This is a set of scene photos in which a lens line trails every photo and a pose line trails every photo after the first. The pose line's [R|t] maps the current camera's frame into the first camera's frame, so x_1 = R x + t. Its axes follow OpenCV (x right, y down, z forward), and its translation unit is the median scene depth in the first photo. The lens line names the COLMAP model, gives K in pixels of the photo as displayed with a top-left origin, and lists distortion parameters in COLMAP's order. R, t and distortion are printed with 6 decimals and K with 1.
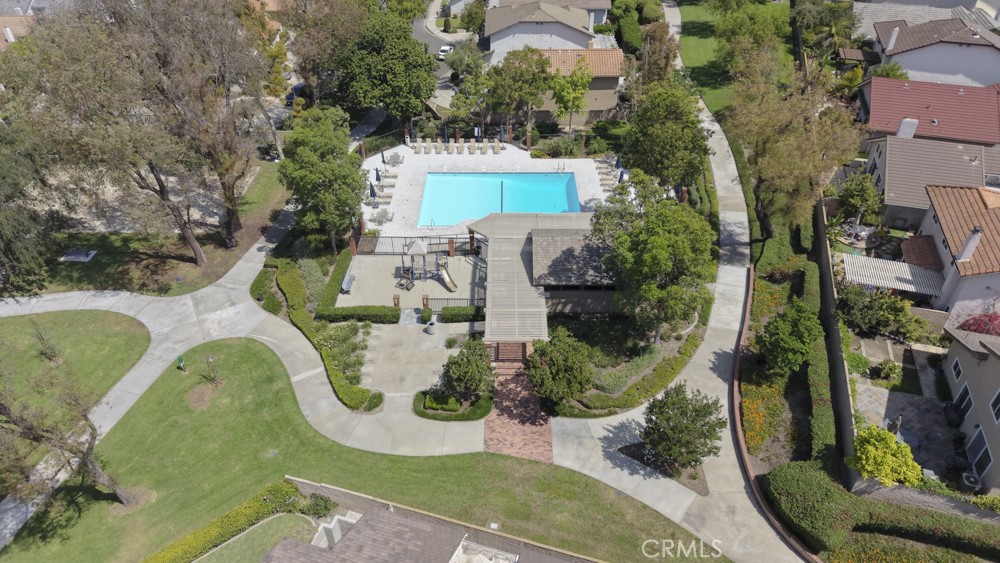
lens RADIAL K [[665.2, 0, 503.9], [0, 665.2, 280.0], [0, 0, 1]] dist [0.036787, -0.038810]
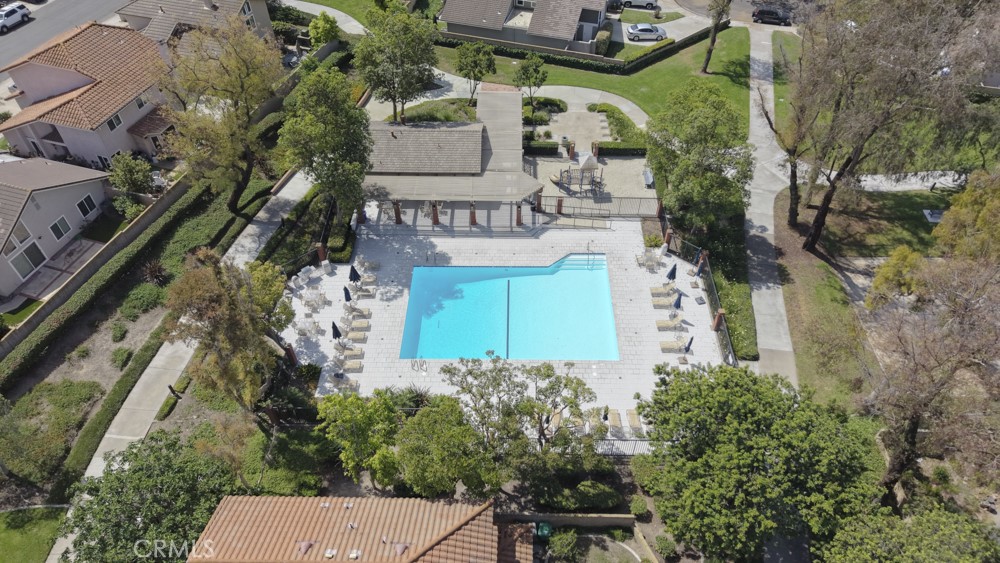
lens RADIAL K [[665.2, 0, 503.9], [0, 665.2, 280.0], [0, 0, 1]] dist [0.036787, -0.038810]
pose [[-0.999938, -0.006098, 0.009298, -0.003912], [0.008548, 0.113131, 0.993543, -1.091424], [-0.007111, 0.993561, -0.113072, 1.305641]]
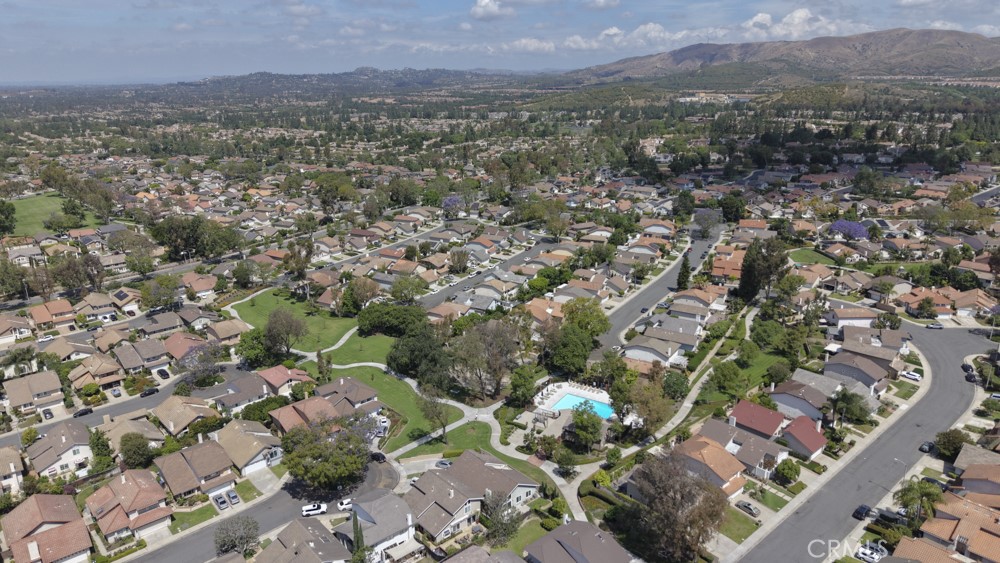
lens RADIAL K [[665.2, 0, 503.9], [0, 665.2, 280.0], [0, 0, 1]] dist [0.036787, -0.038810]
pose [[0.851111, 0.147455, -0.503853, 1.256000], [-0.310975, 0.914852, -0.257565, 0.255649], [0.422972, 0.375902, 0.824495, -1.989544]]
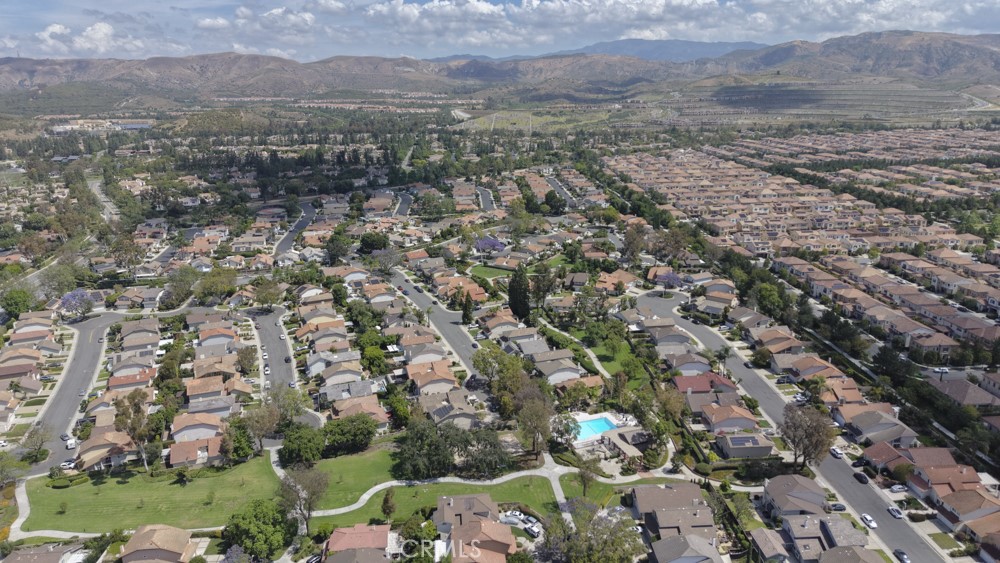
lens RADIAL K [[665.2, 0, 503.9], [0, 665.2, 280.0], [0, 0, 1]] dist [0.036787, -0.038810]
pose [[0.934191, -0.101441, 0.342049, -1.834333], [0.217856, 0.921426, -0.321733, 0.209540], [-0.282536, 0.375078, 0.882887, -2.590706]]
